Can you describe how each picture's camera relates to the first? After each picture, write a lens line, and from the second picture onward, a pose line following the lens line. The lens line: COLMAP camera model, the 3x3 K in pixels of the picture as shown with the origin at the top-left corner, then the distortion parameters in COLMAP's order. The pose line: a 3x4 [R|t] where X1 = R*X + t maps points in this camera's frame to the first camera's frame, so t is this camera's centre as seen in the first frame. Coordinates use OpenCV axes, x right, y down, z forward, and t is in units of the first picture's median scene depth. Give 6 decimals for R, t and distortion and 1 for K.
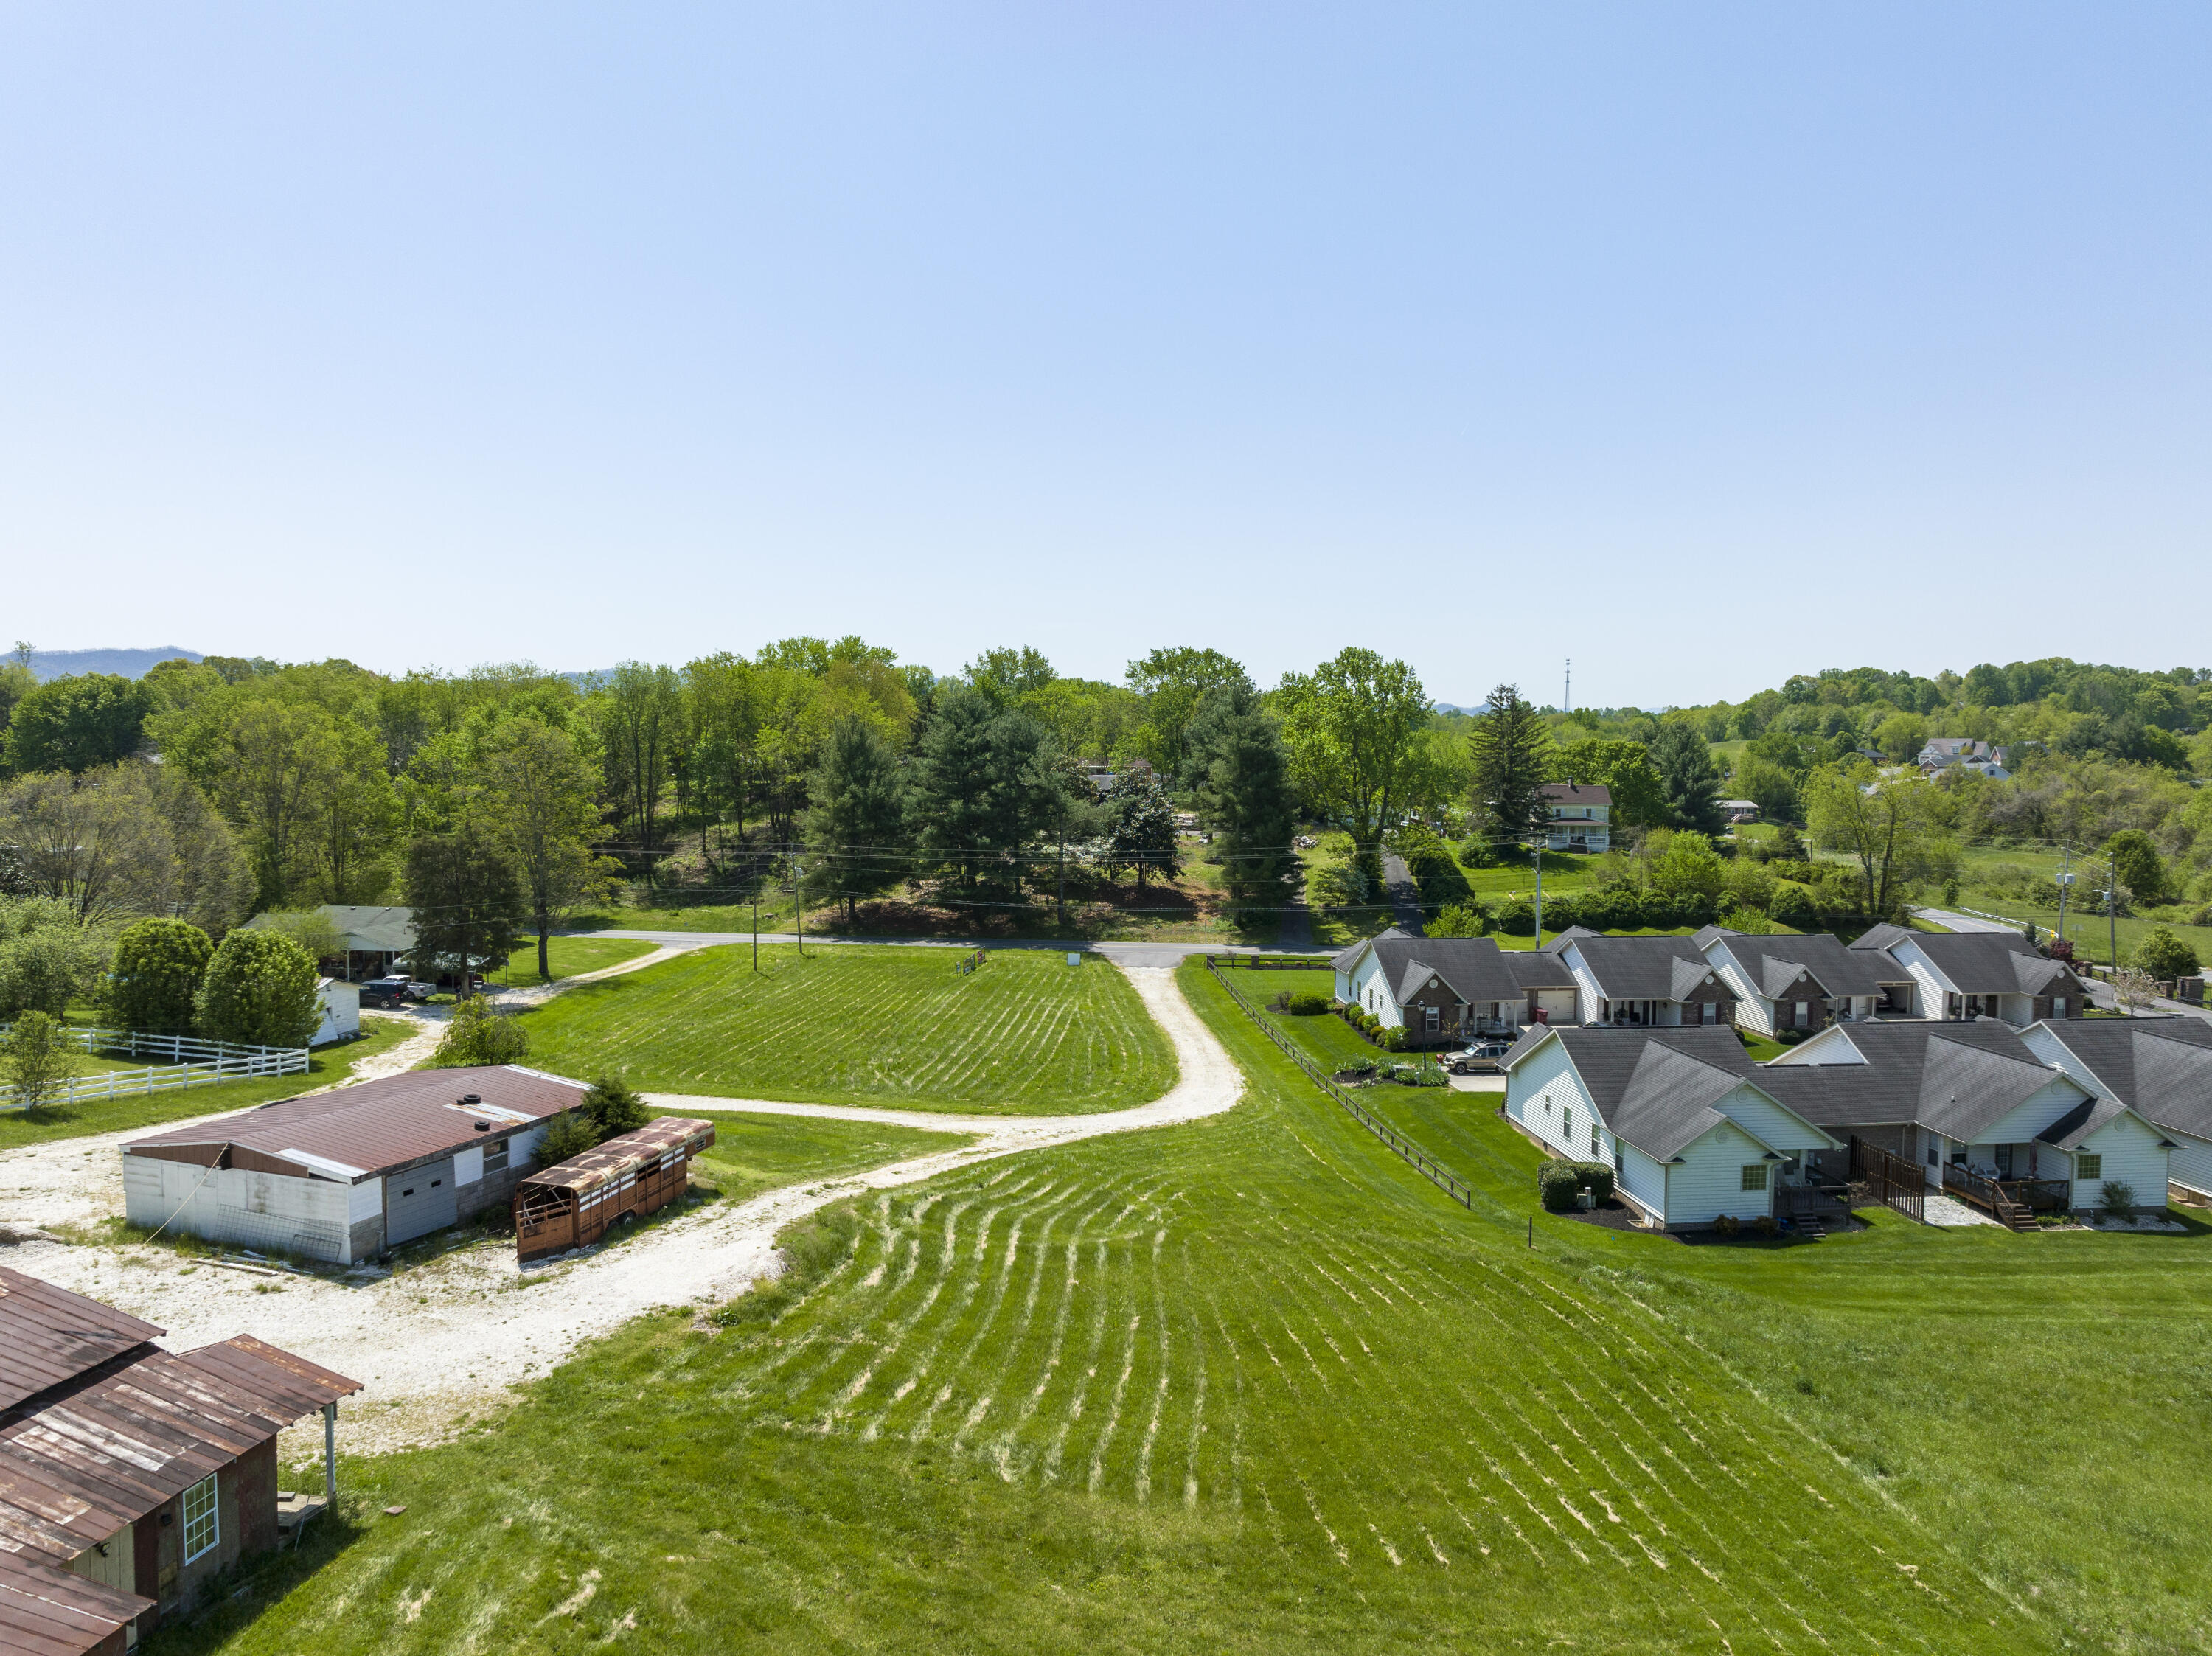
lens RADIAL K [[1555.6, 0, 1106.0], [0, 1555.6, 828.0], [0, 0, 1]] dist [-0.033913, -0.005034]
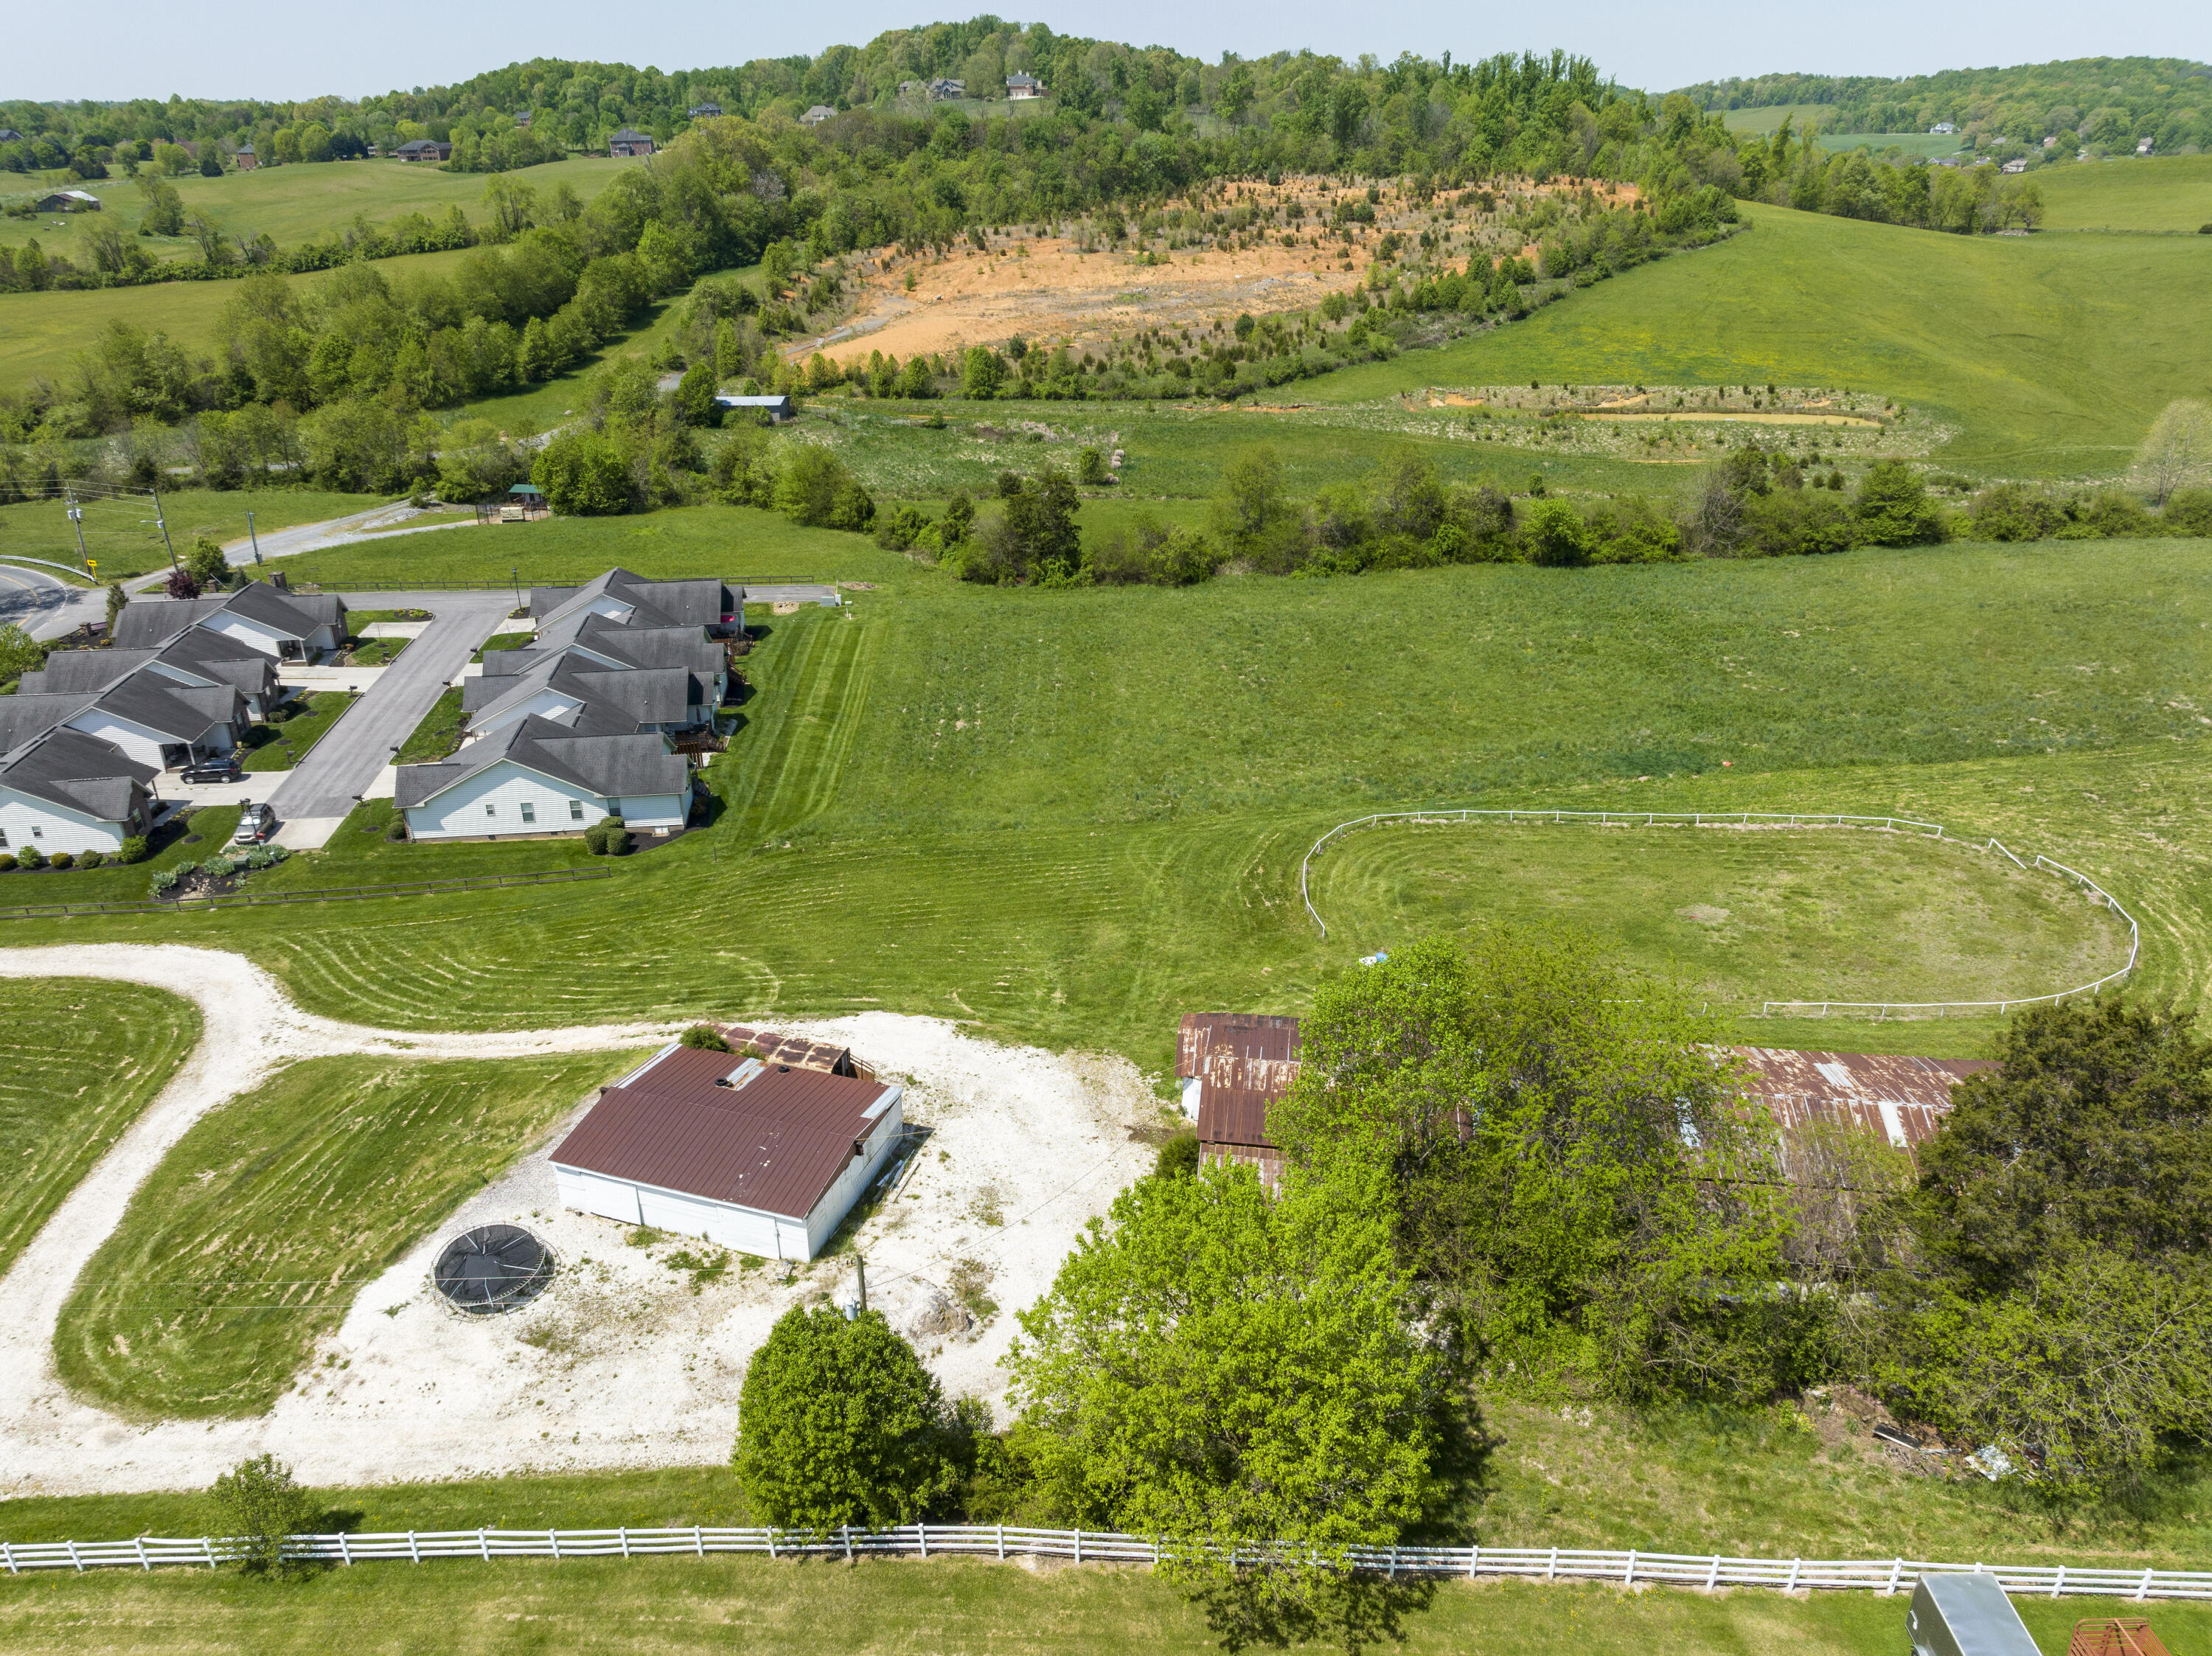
lens RADIAL K [[1556.1, 0, 1106.0], [0, 1556.1, 828.0], [0, 0, 1]] dist [-0.047172, 0.022750]
pose [[-0.030218, -0.428465, 0.903053, -0.548876], [0.053776, 0.901460, 0.429509, -0.207967], [-0.998096, 0.061542, -0.004199, 0.233751]]
